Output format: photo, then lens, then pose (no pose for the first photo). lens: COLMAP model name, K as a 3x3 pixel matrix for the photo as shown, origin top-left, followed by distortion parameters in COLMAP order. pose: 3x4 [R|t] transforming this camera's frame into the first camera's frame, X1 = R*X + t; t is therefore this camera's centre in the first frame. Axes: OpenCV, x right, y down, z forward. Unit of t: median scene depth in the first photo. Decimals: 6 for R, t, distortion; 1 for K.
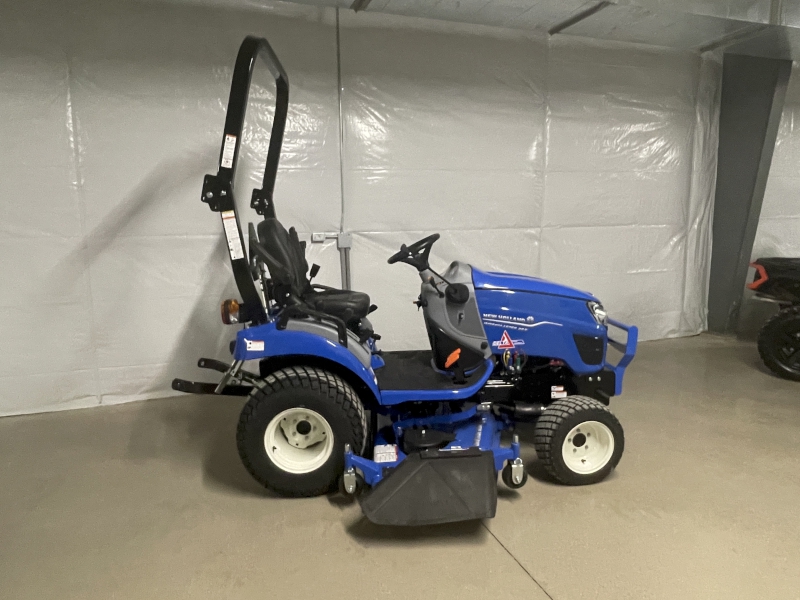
lens RADIAL K [[530.8, 0, 398.4], [0, 530.8, 295.9], [0, 0, 1]] dist [-0.004782, -0.000173]
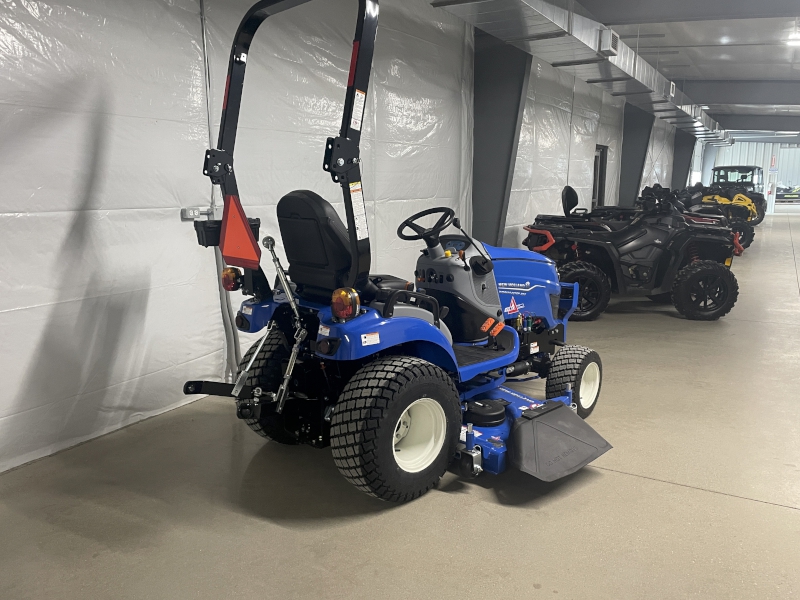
lens RADIAL K [[632.3, 0, 400.0], [0, 632.3, 300.0], [0, 0, 1]] dist [0.061637, -0.000505]
pose [[0.761337, -0.103314, 0.640072, -0.797124], [0.084816, 0.994609, 0.059655, -0.024437], [-0.642784, 0.008870, 0.765996, 0.161799]]
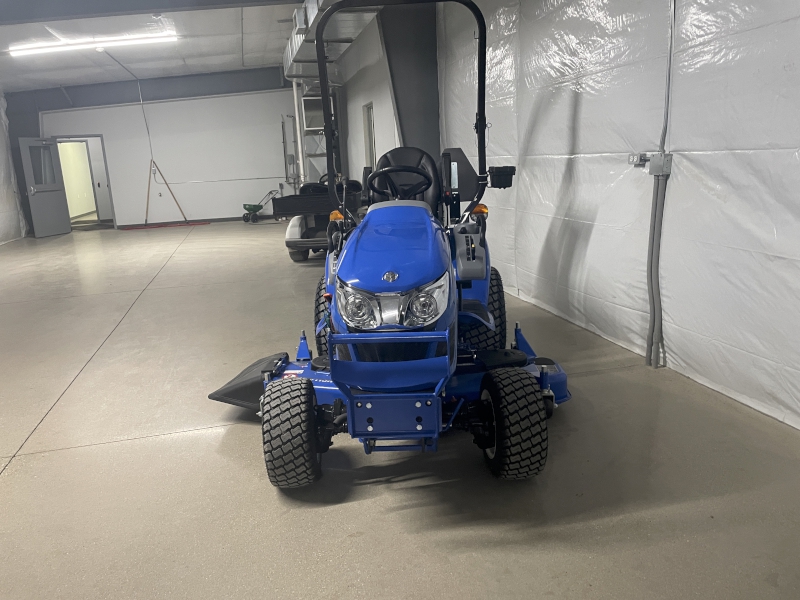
lens RADIAL K [[590.4, 0, 400.0], [0, 590.4, 300.0], [0, 0, 1]] dist [0.012381, 0.000379]
pose [[-0.095620, 0.250528, -0.963376, 1.096858], [-0.088522, 0.961836, 0.258914, -0.162422], [0.991474, 0.110037, -0.069794, 1.154744]]
